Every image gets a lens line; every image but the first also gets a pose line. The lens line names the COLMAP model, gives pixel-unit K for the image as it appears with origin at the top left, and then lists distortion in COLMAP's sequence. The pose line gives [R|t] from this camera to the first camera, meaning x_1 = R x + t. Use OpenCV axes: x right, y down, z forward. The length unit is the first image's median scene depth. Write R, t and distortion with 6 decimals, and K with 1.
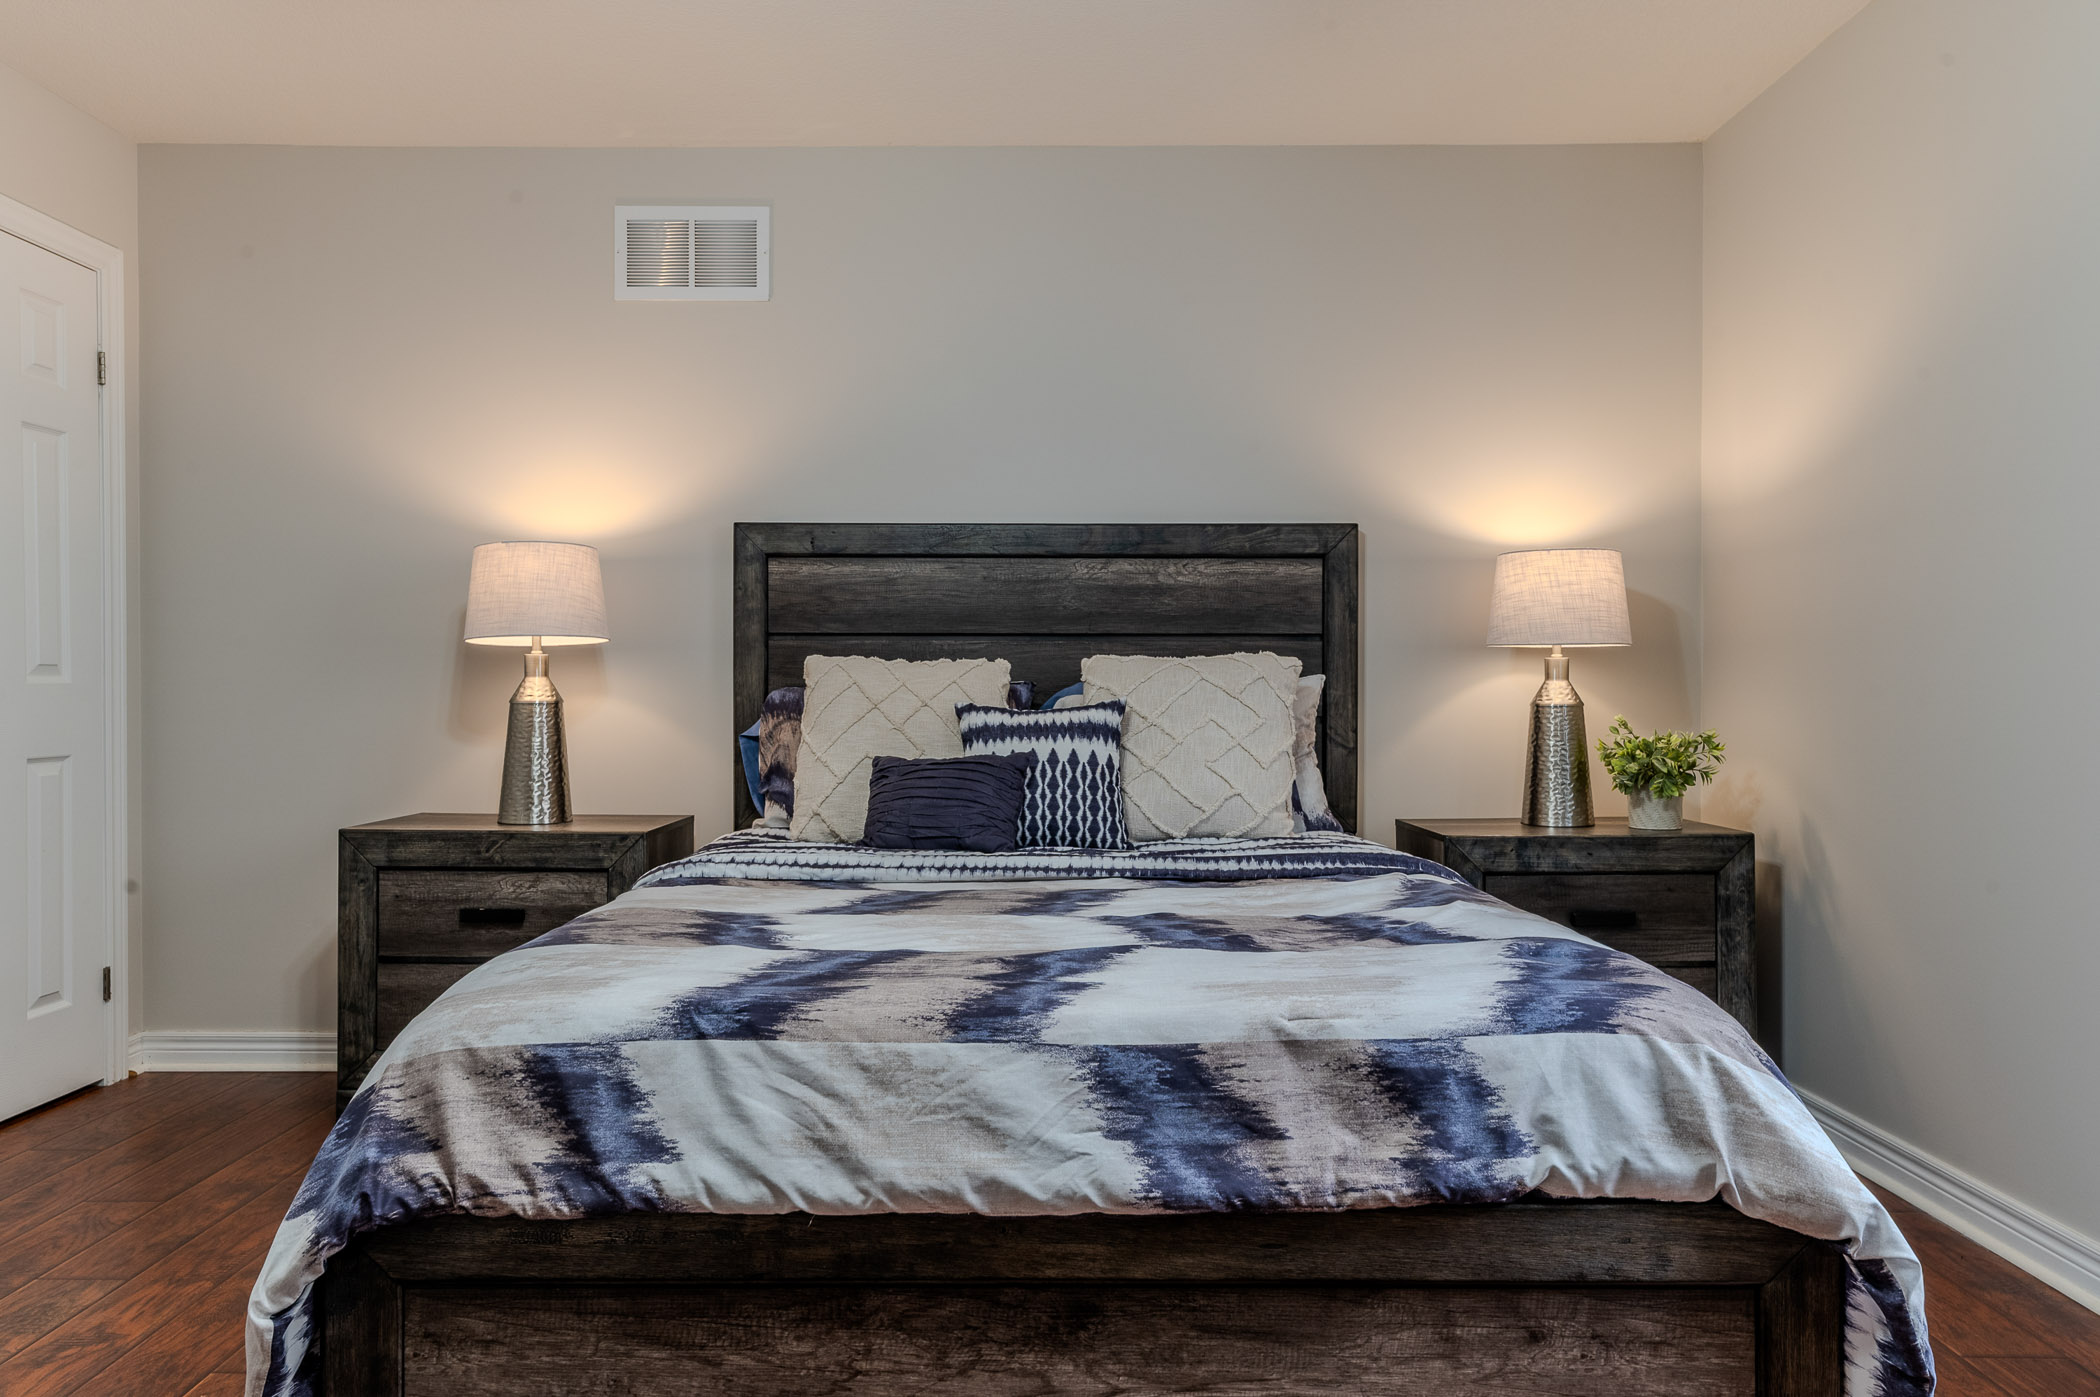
lens RADIAL K [[1350.7, 0, 1043.5], [0, 1350.7, 693.1], [0, 0, 1]] dist [0.009919, -0.001309]
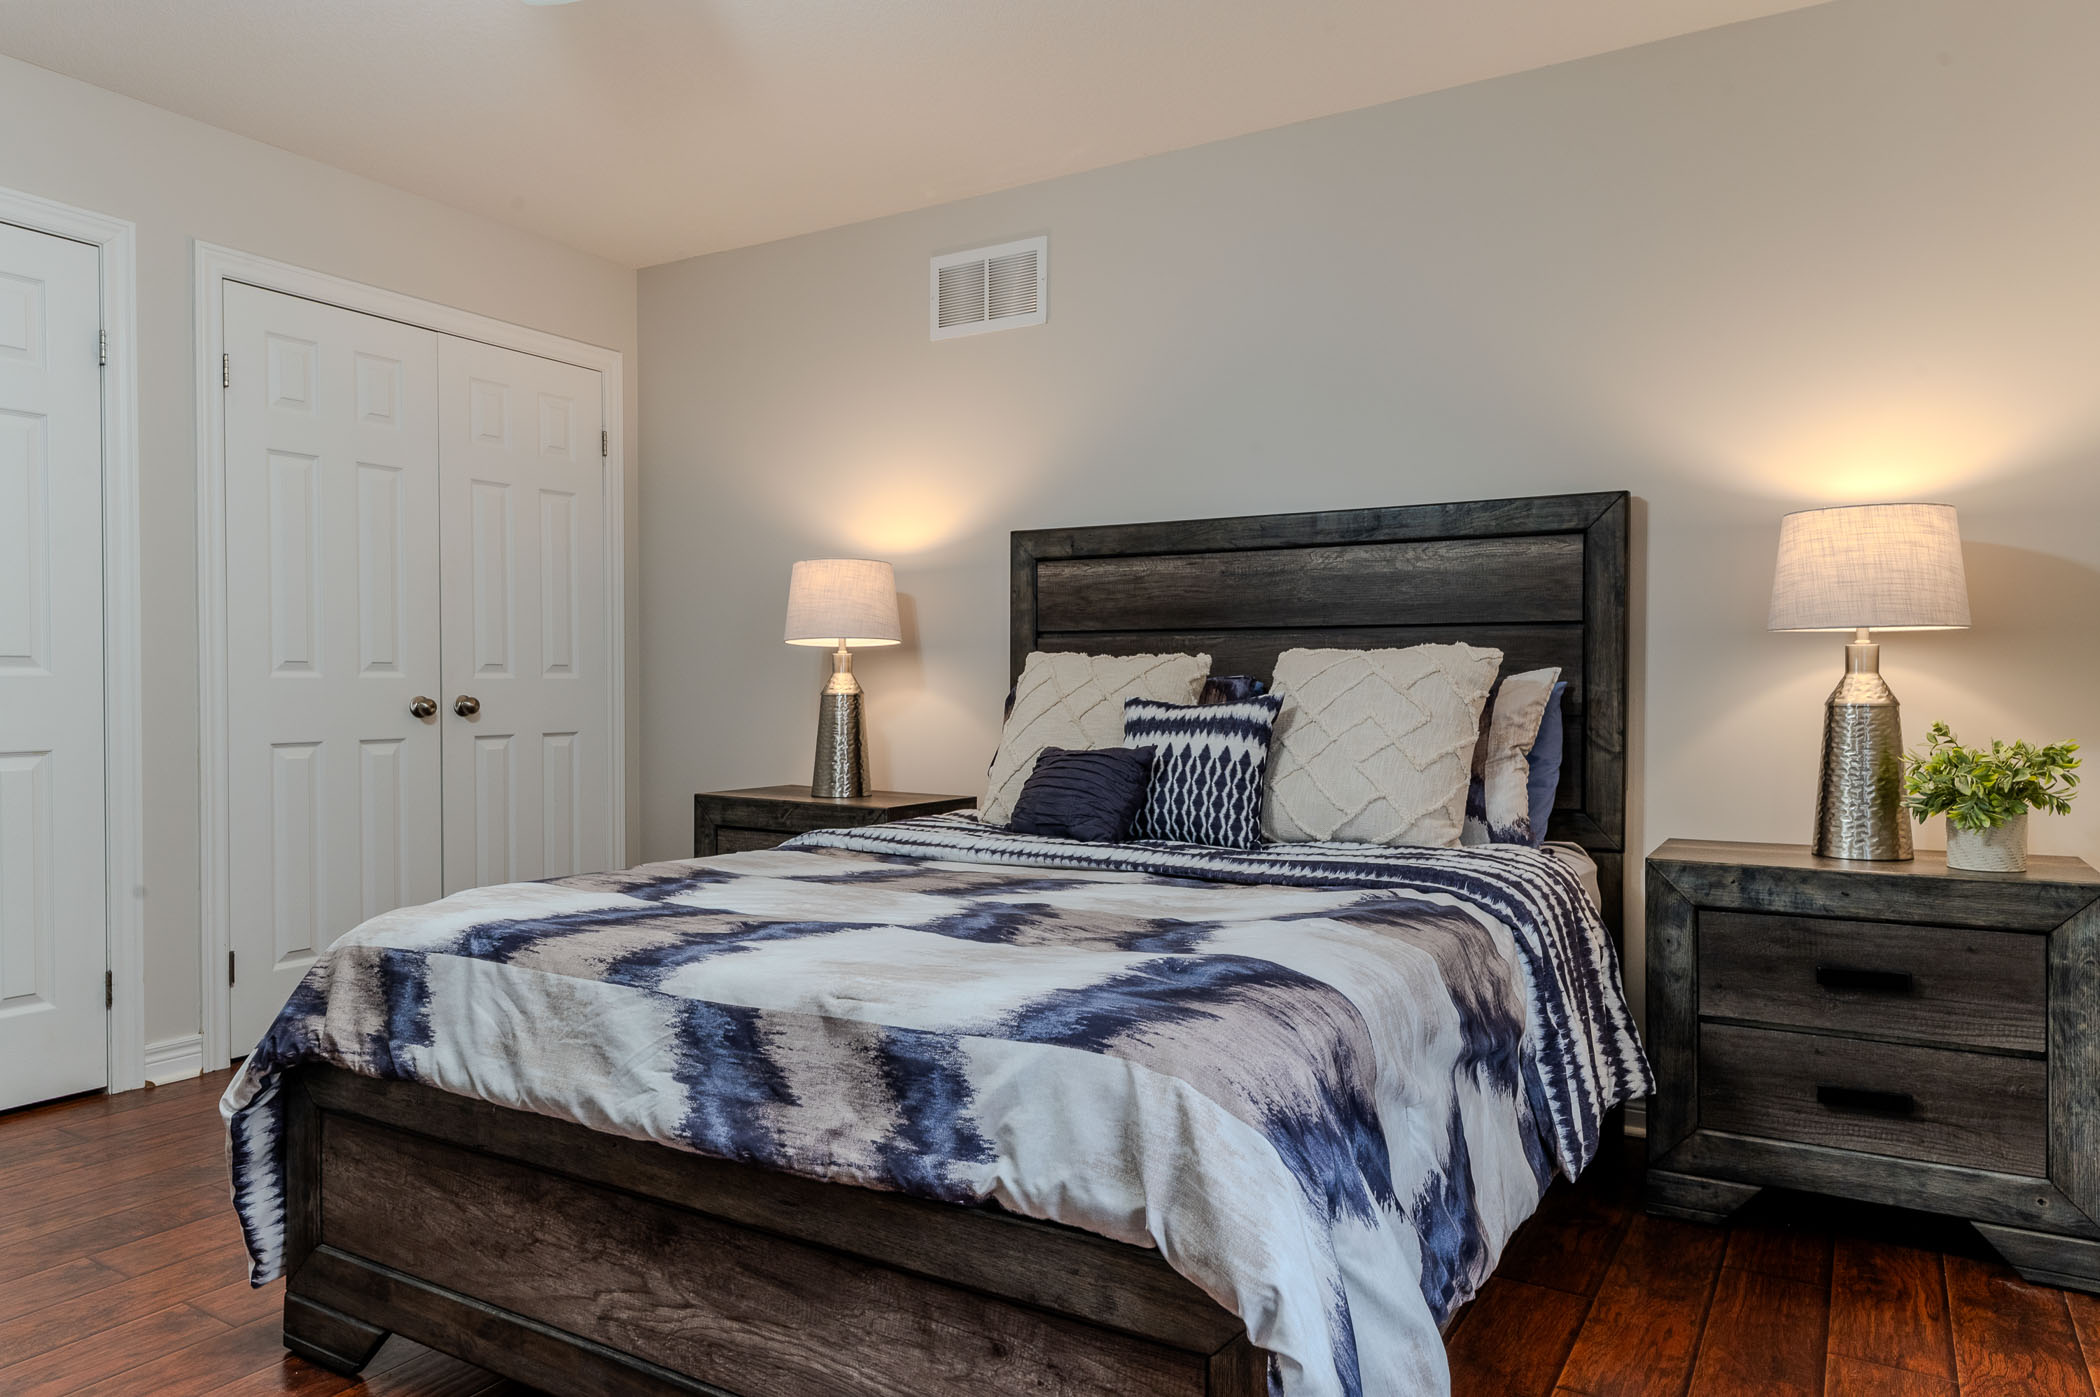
lens RADIAL K [[1350.7, 0, 1052.2], [0, 1350.7, 700.6], [0, 0, 1]] dist [0.009919, -0.001309]
pose [[0.857764, 0.007545, -0.513988, 0.416027], [-0.002507, 0.999942, 0.010495, -0.000669], [0.514037, -0.007714, 0.857733, 0.088847]]
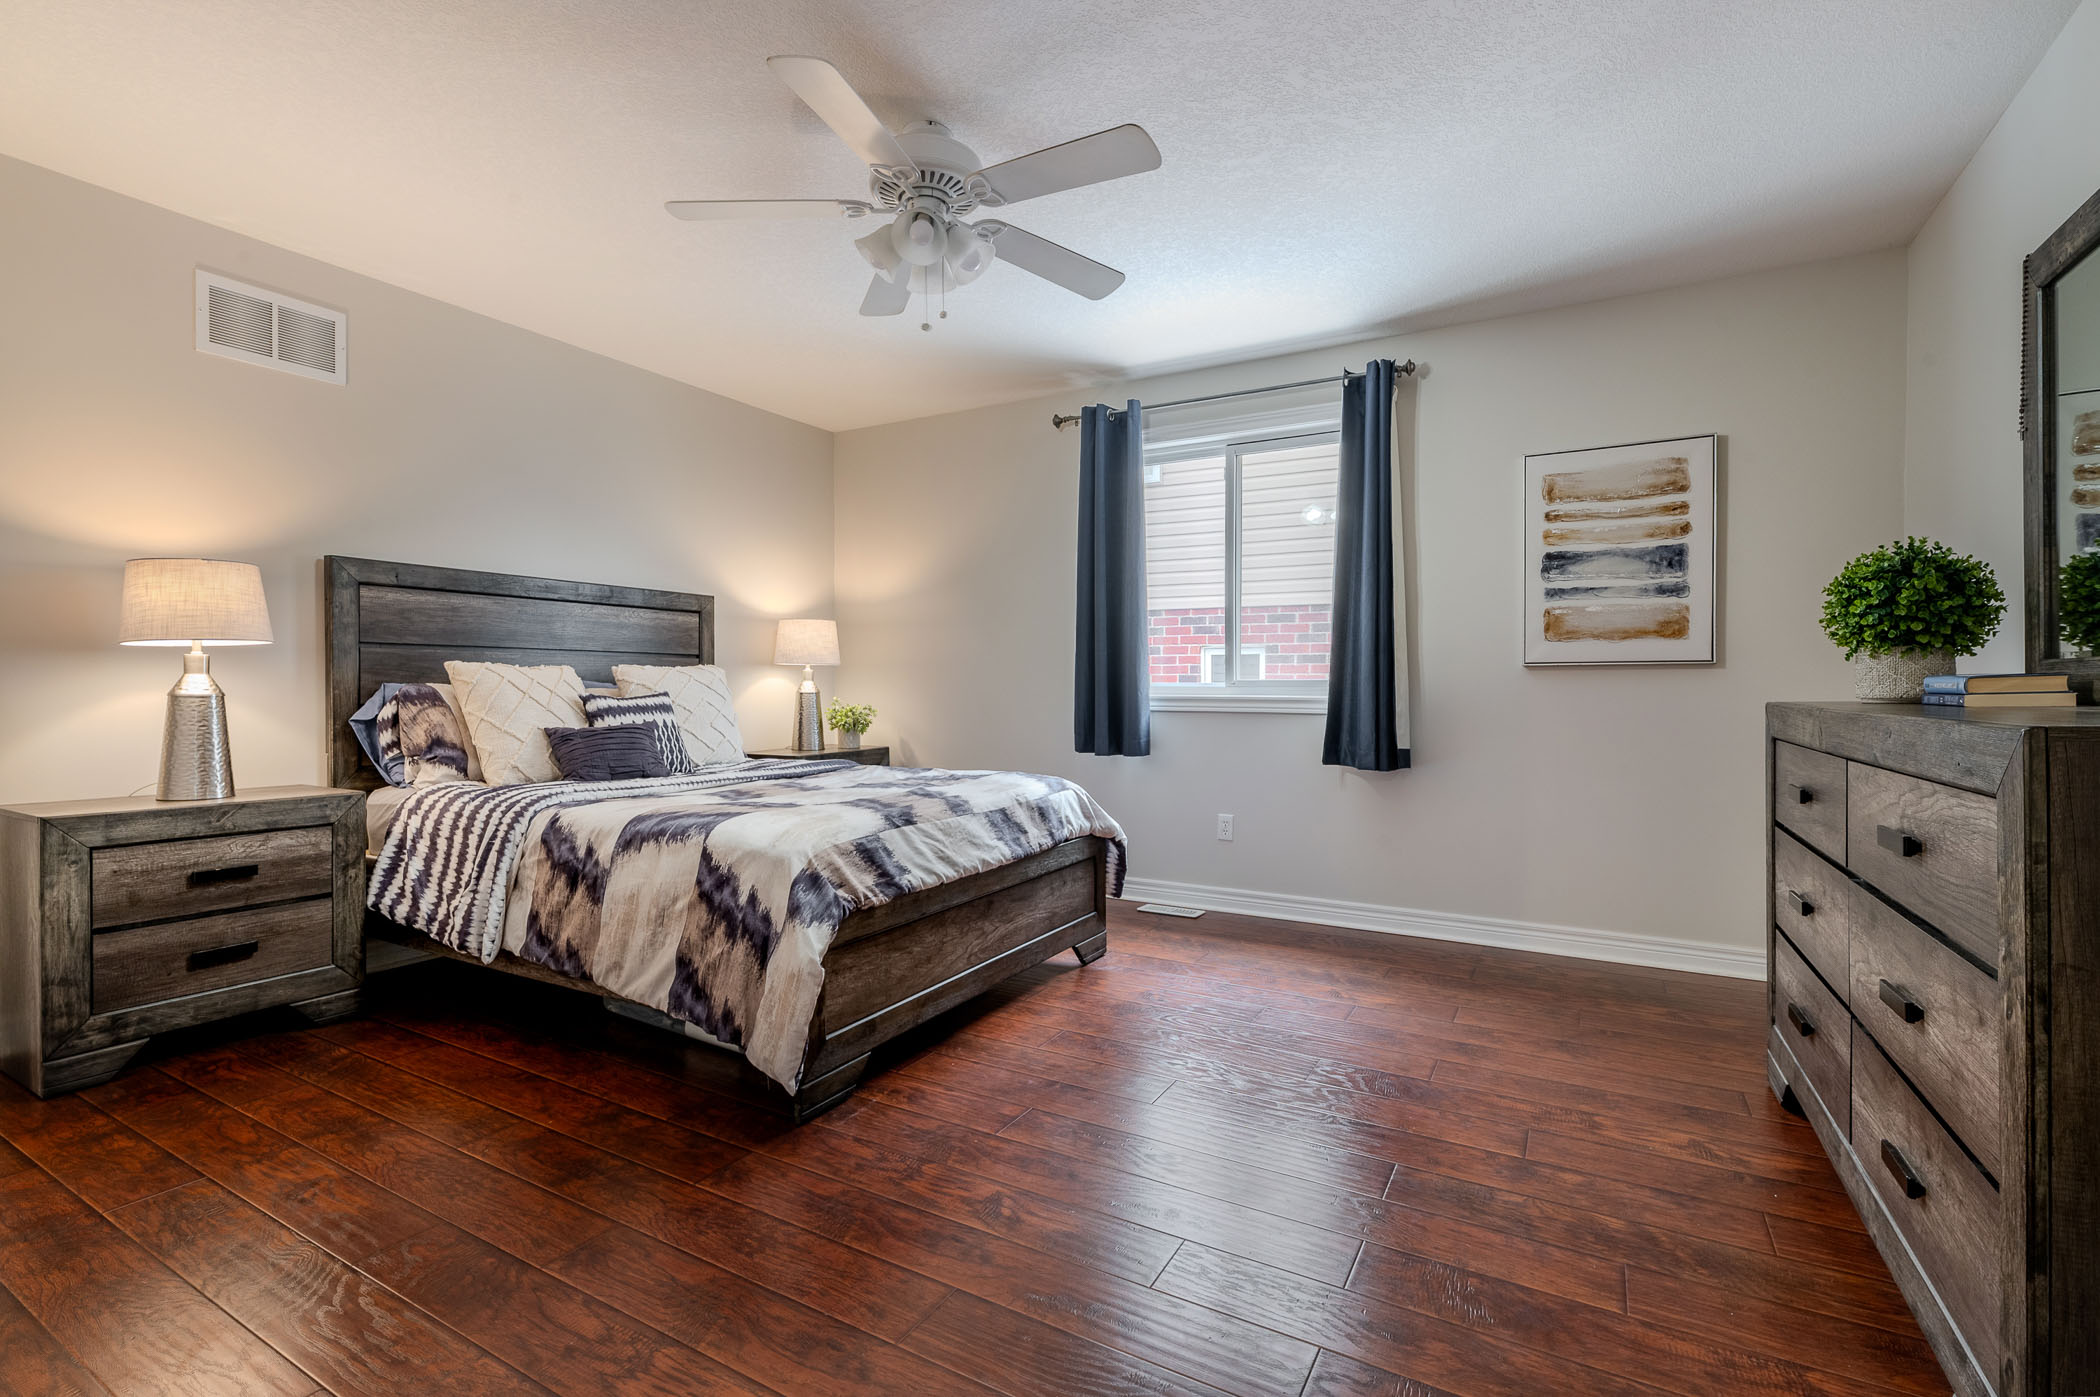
lens RADIAL K [[937.4, 0, 1042.3], [0, 937.4, 693.9], [0, 0, 1]] dist [-0.002419, -0.000256]
pose [[0.495629, -0.007137, 0.868505, -0.765672], [-0.000295, 0.999965, 0.008386, -0.001880], [-0.868534, -0.004412, 0.495609, -0.037369]]
